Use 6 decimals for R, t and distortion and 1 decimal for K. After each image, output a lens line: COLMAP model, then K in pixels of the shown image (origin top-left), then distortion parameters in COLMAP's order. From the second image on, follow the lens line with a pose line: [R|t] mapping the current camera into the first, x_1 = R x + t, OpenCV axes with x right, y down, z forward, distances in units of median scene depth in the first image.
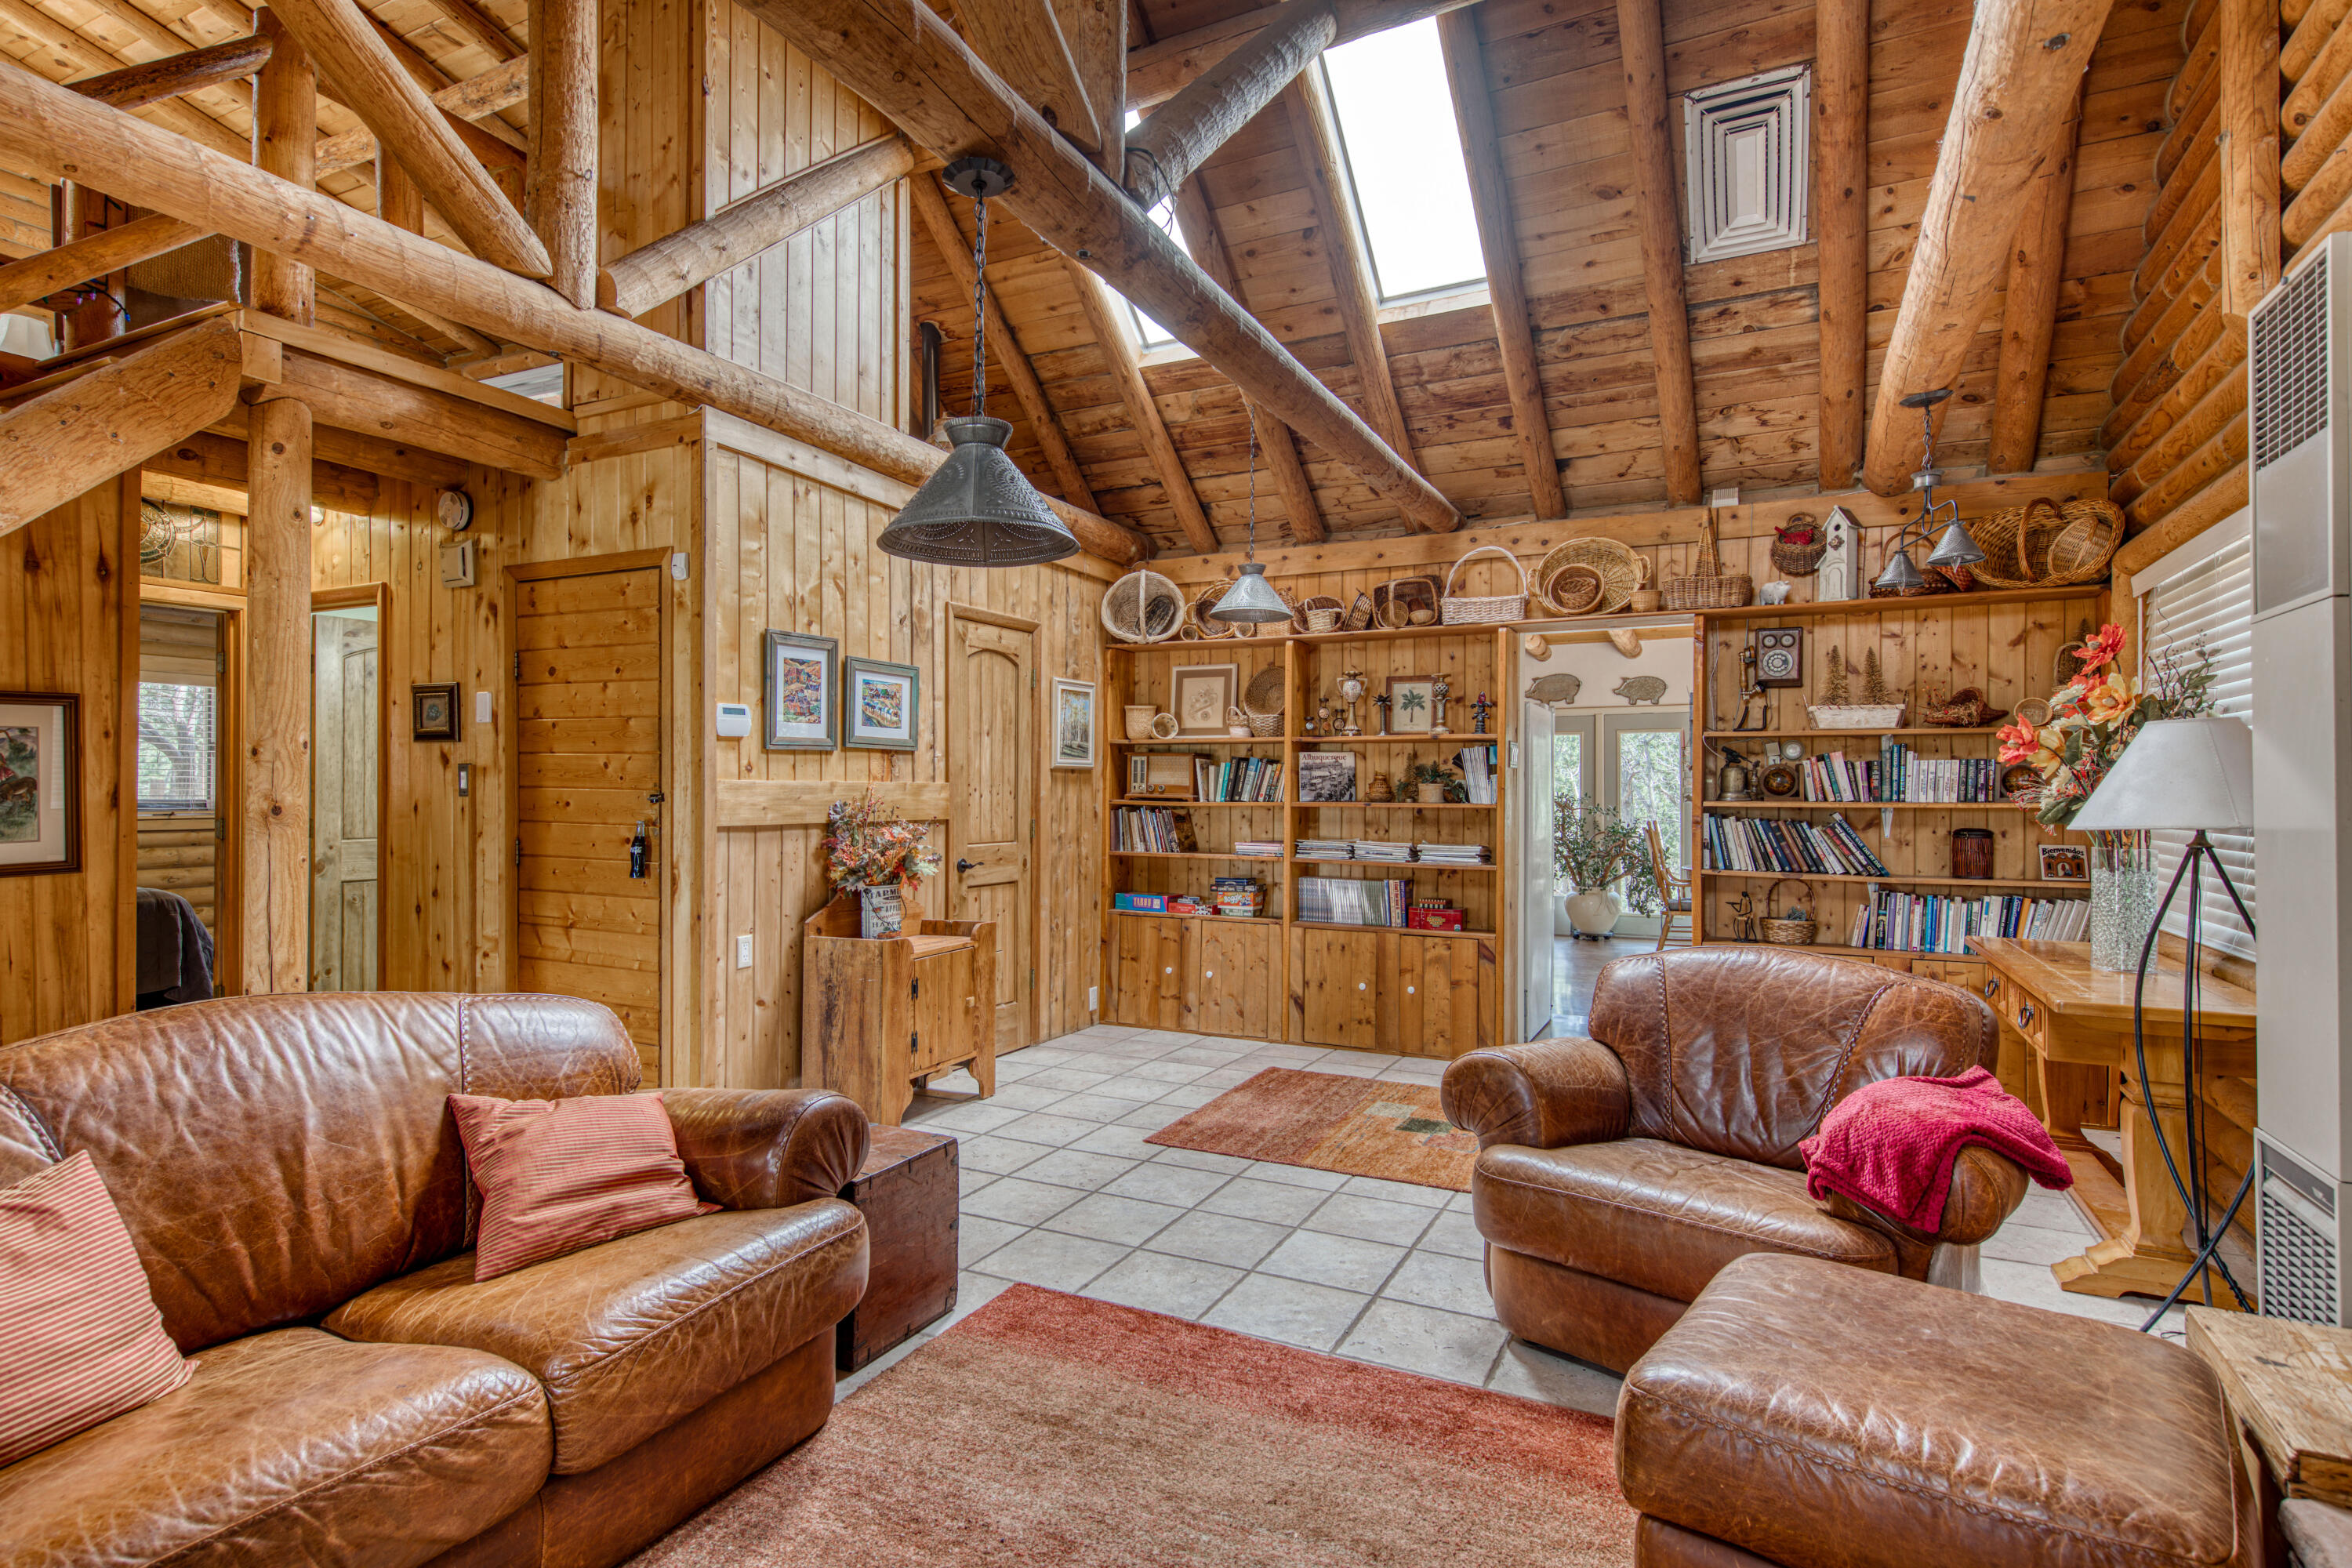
lens RADIAL K [[1186.6, 0, 1117.7], [0, 1186.6, 788.7], [0, 0, 1]] dist [0.032275, 0.000007]
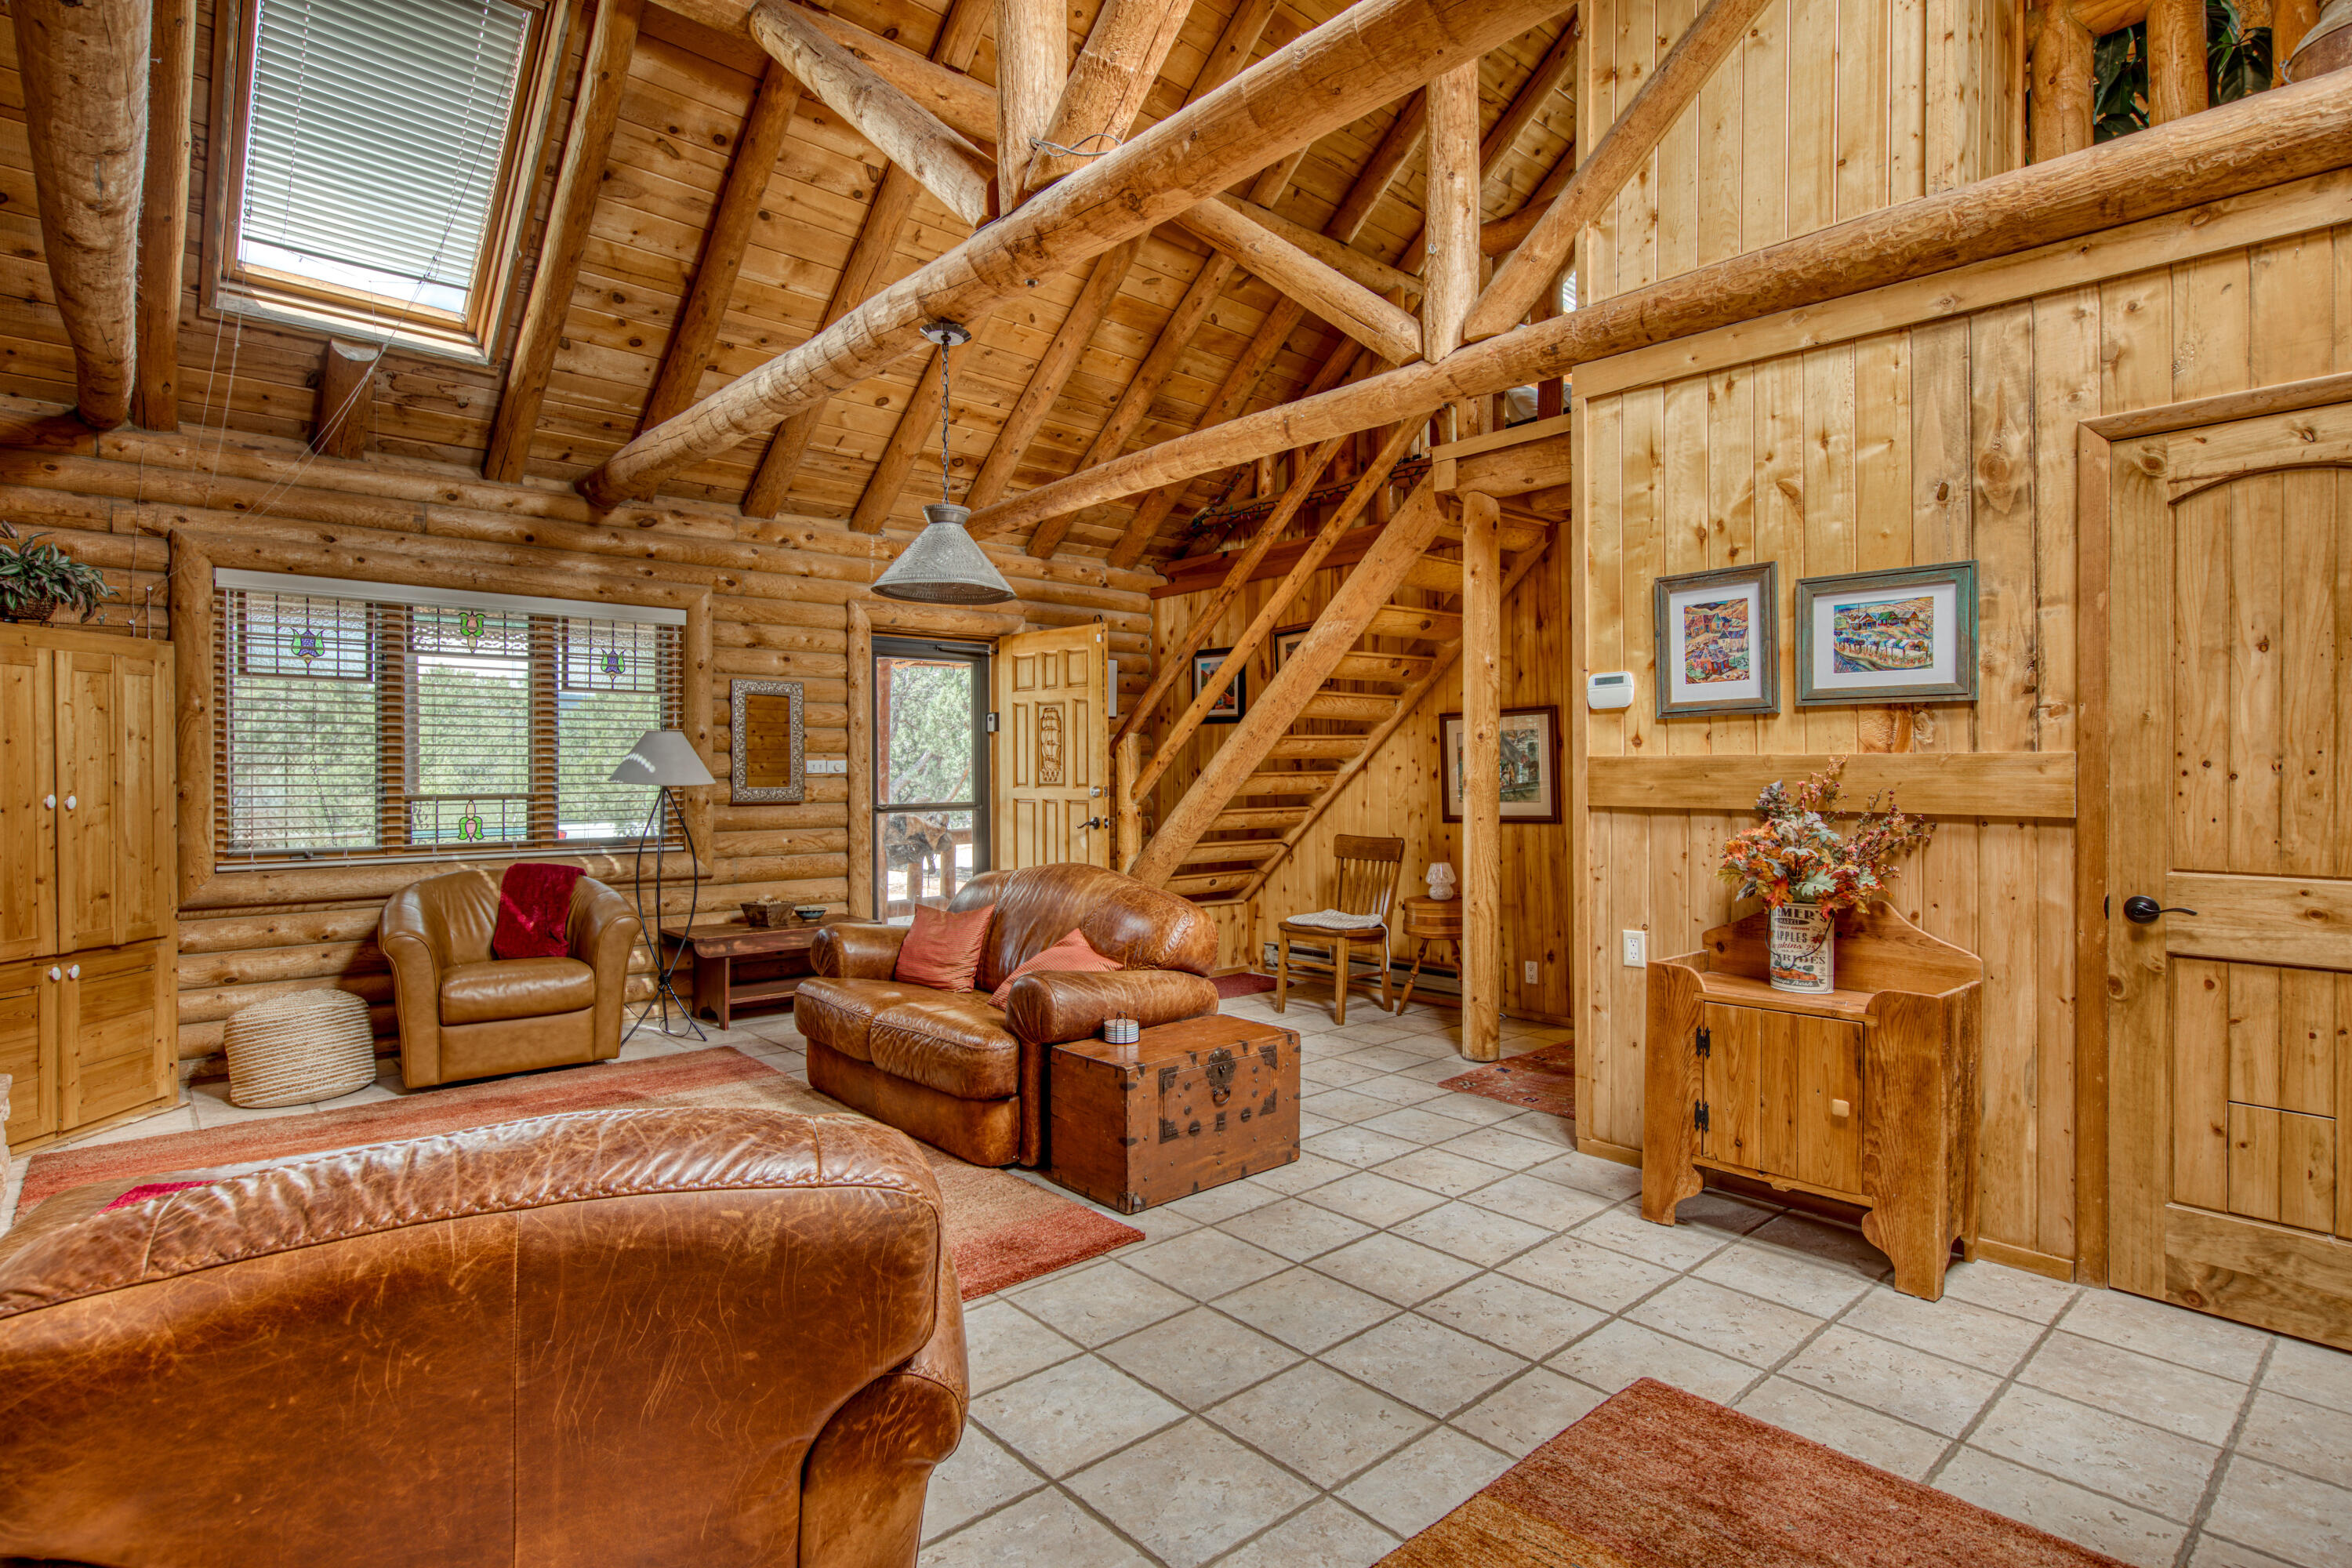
lens RADIAL K [[1166.0, 0, 1192.5], [0, 1166.0, 778.7], [0, 0, 1]] dist [-0.001648, 0.000023]
pose [[-0.331313, 0.003446, -0.943515, 0.587987], [-0.000464, 0.999993, 0.003815, 0.006702], [0.943521, 0.001702, -0.331309, 0.931125]]
